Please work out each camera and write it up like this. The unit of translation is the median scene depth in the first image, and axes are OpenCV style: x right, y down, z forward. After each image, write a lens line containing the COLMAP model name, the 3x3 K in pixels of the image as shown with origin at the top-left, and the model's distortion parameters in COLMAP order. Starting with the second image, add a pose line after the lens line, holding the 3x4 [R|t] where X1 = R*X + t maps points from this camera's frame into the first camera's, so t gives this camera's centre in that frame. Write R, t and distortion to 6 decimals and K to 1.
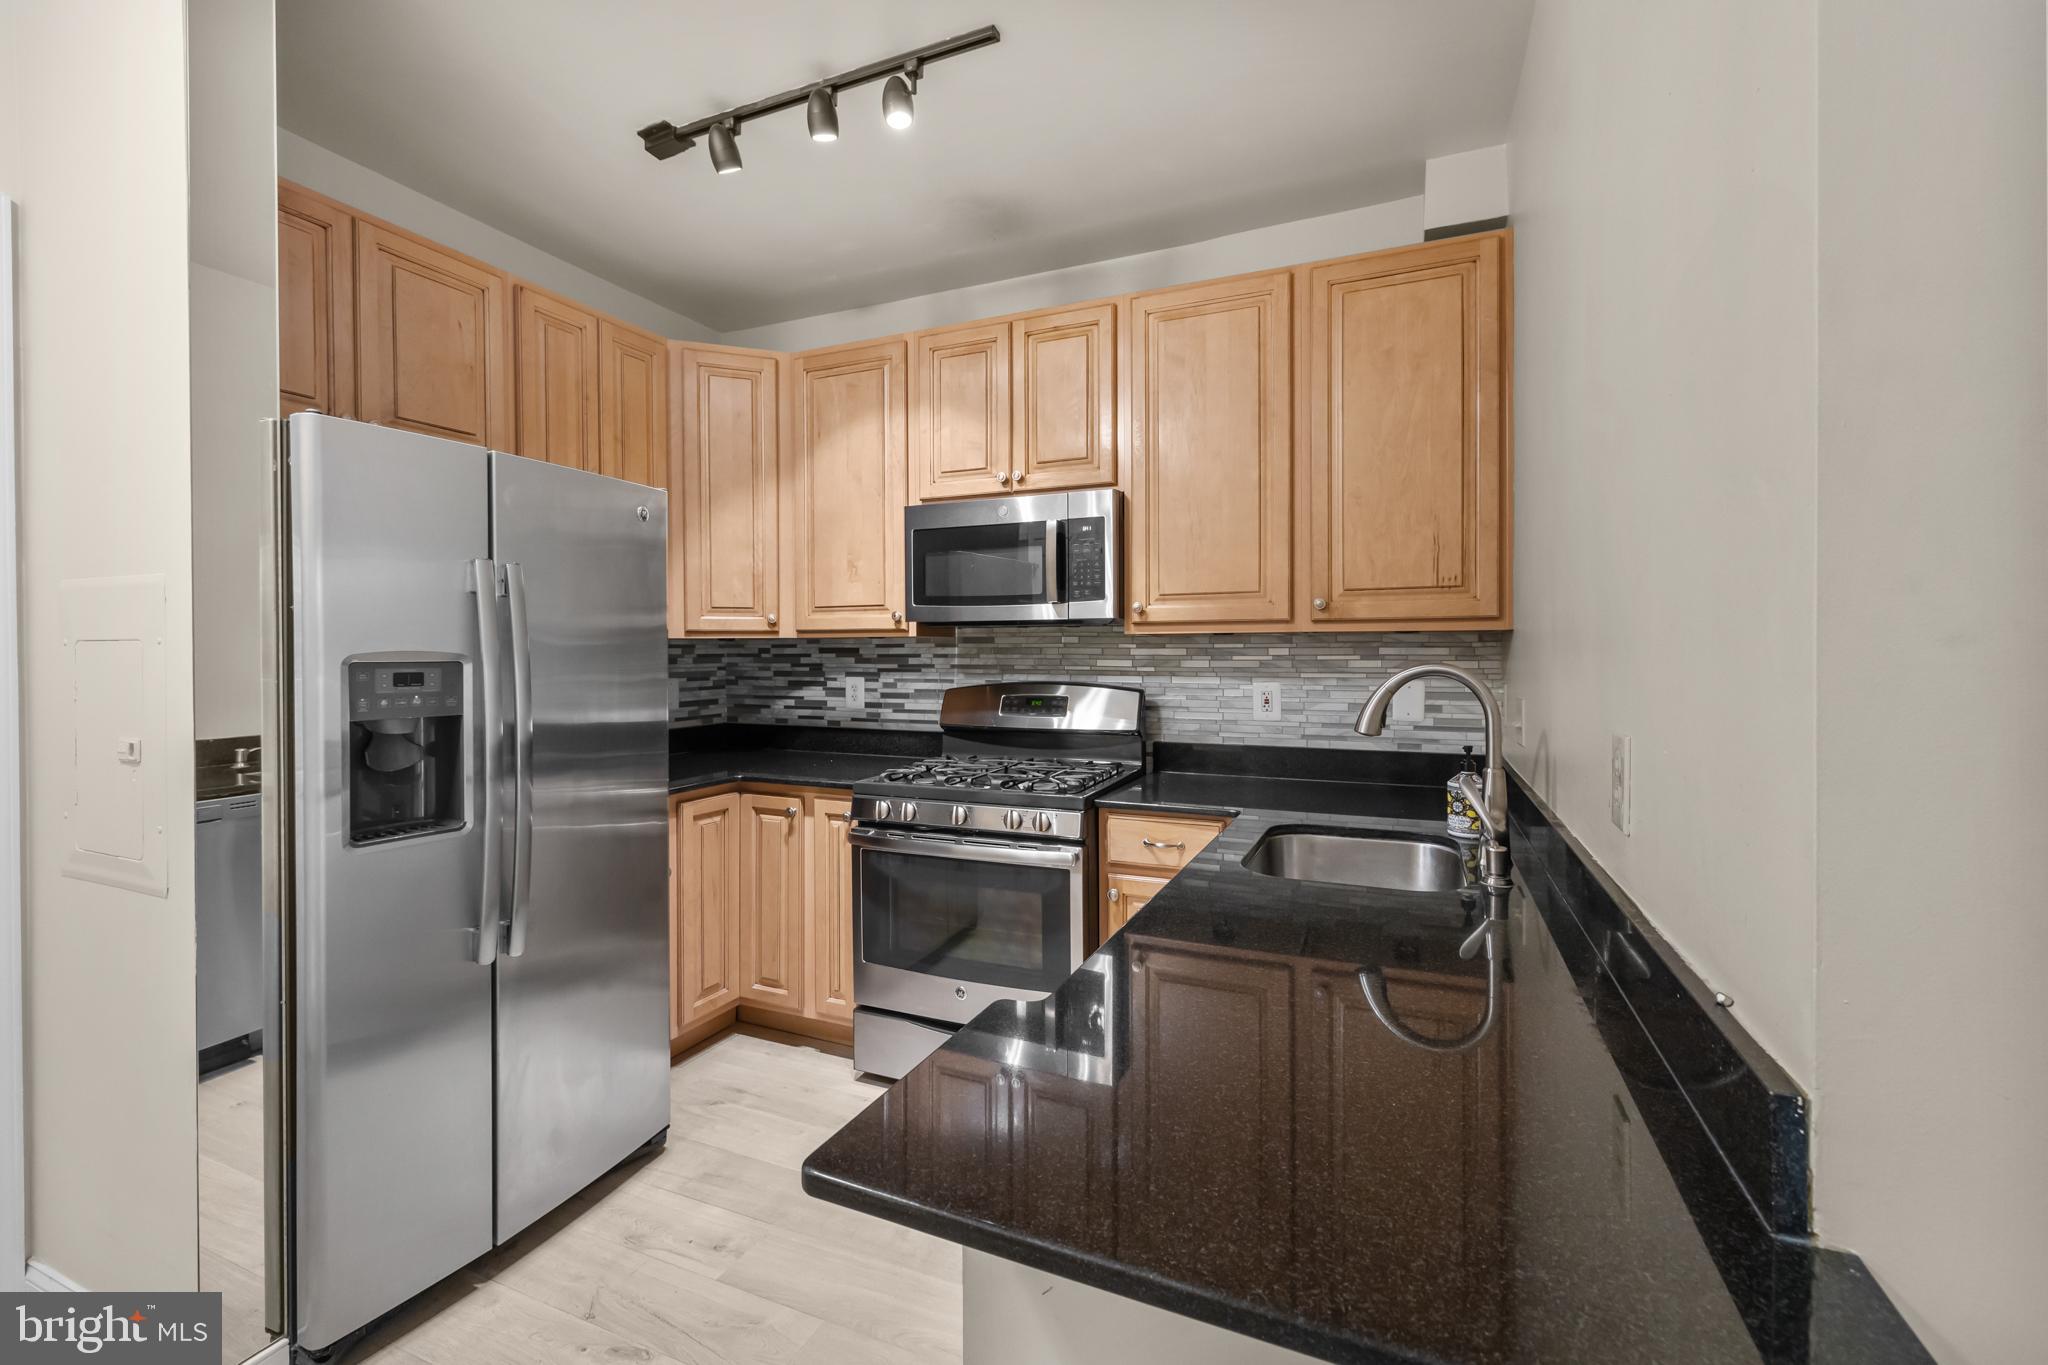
lens RADIAL K [[873.7, 0, 1019.7], [0, 873.7, 658.4], [0, 0, 1]] dist [0.004847, 0.000199]
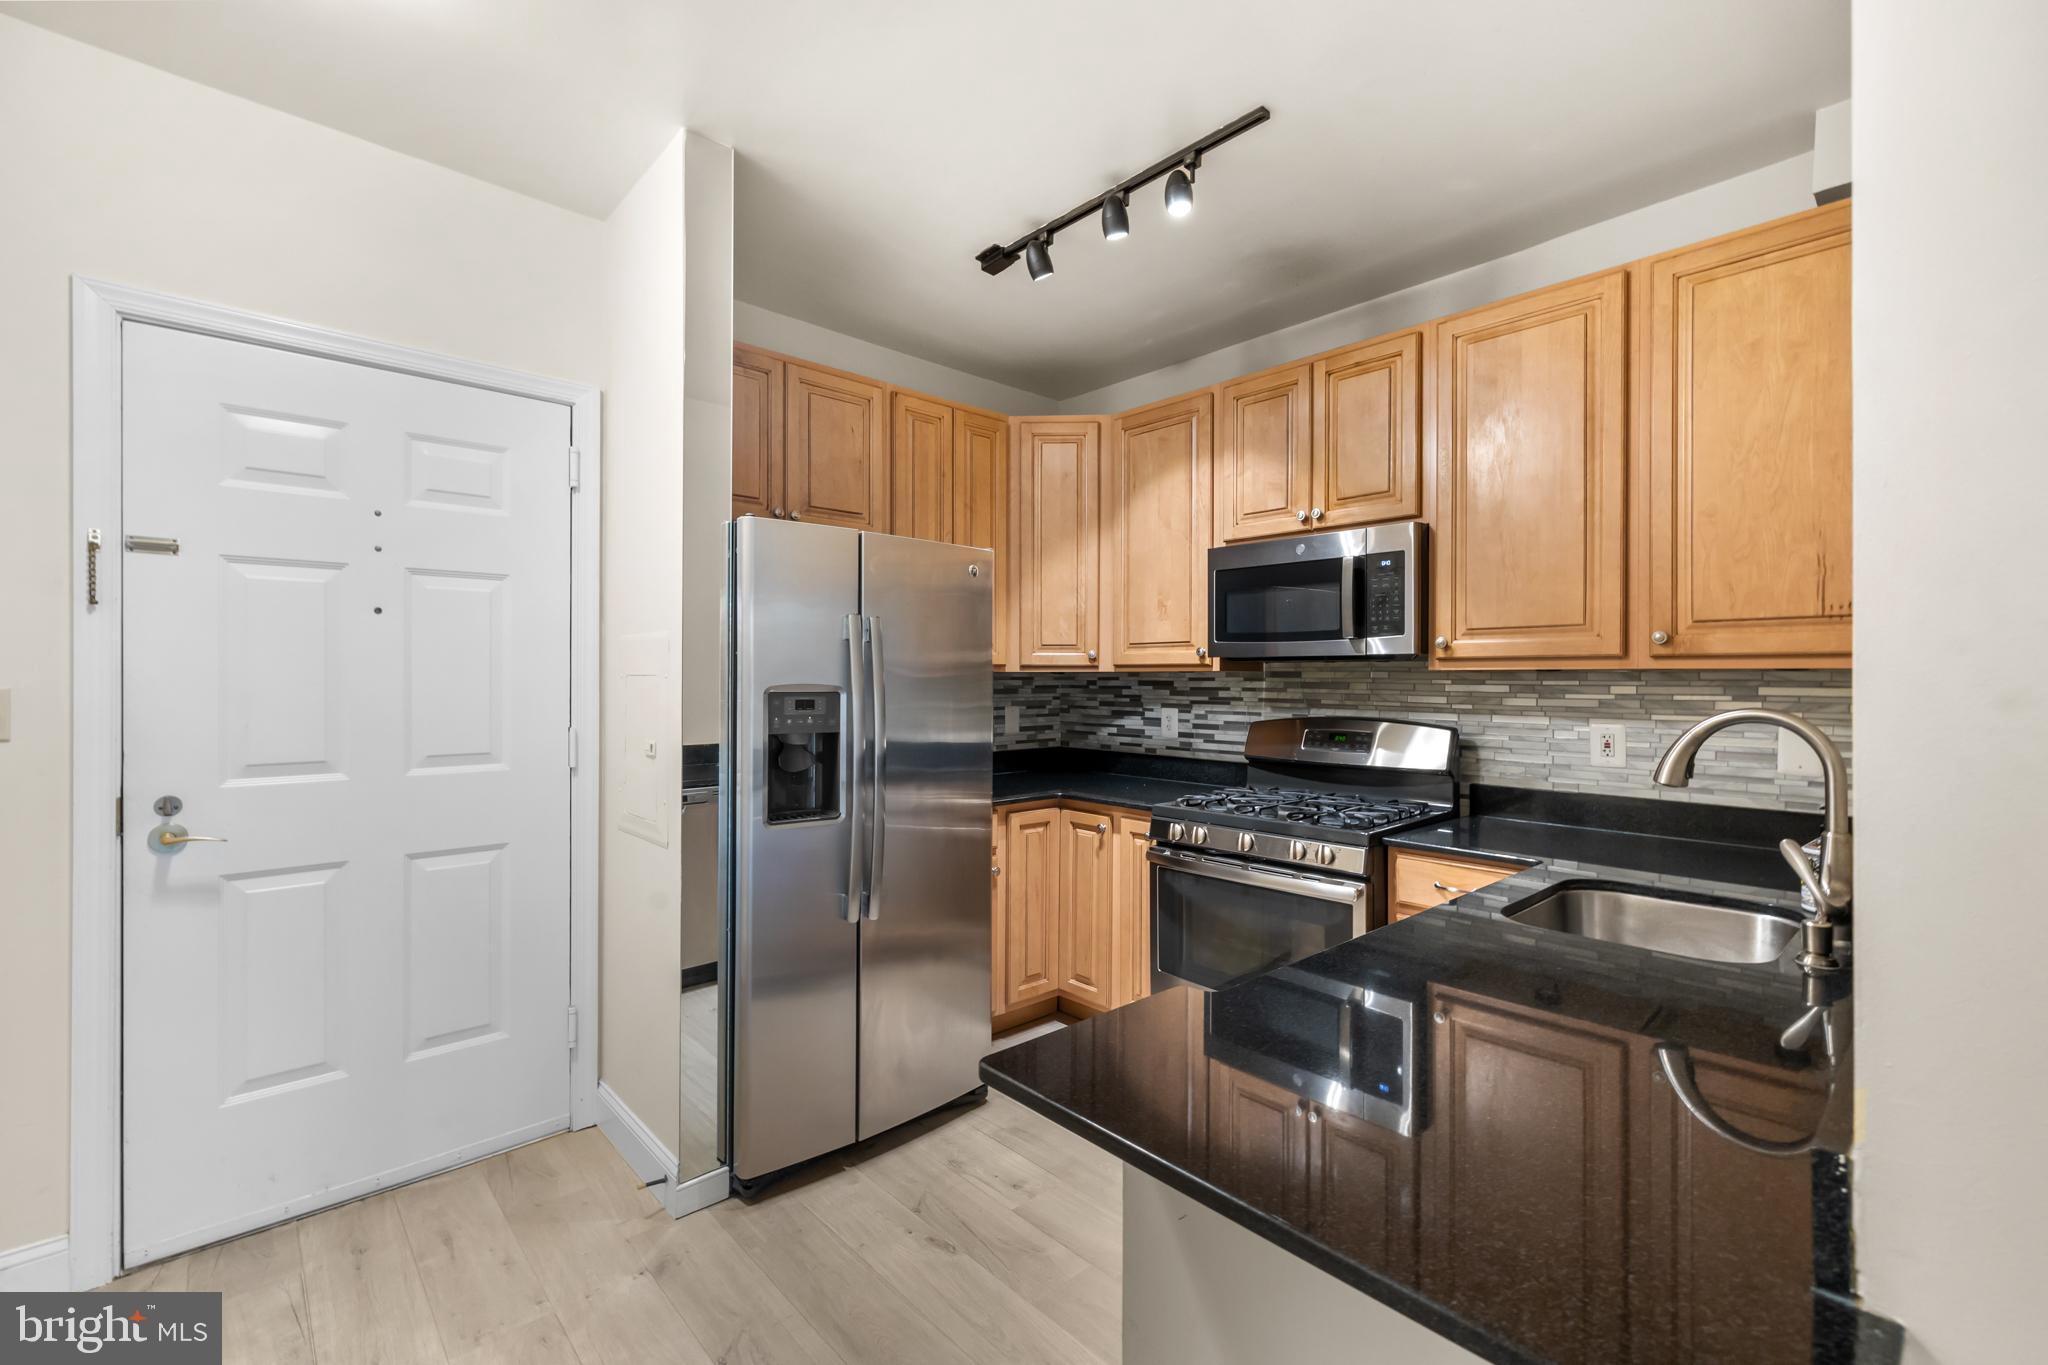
lens RADIAL K [[873.7, 0, 1023.4], [0, 873.7, 679.2], [0, 0, 1]] dist [0.004847, 0.000199]
pose [[0.916745, 0.007199, -0.399409, 0.109132], [-0.010897, 0.999916, -0.006989, -0.007014], [0.399325, 0.010760, 0.916746, -0.076520]]
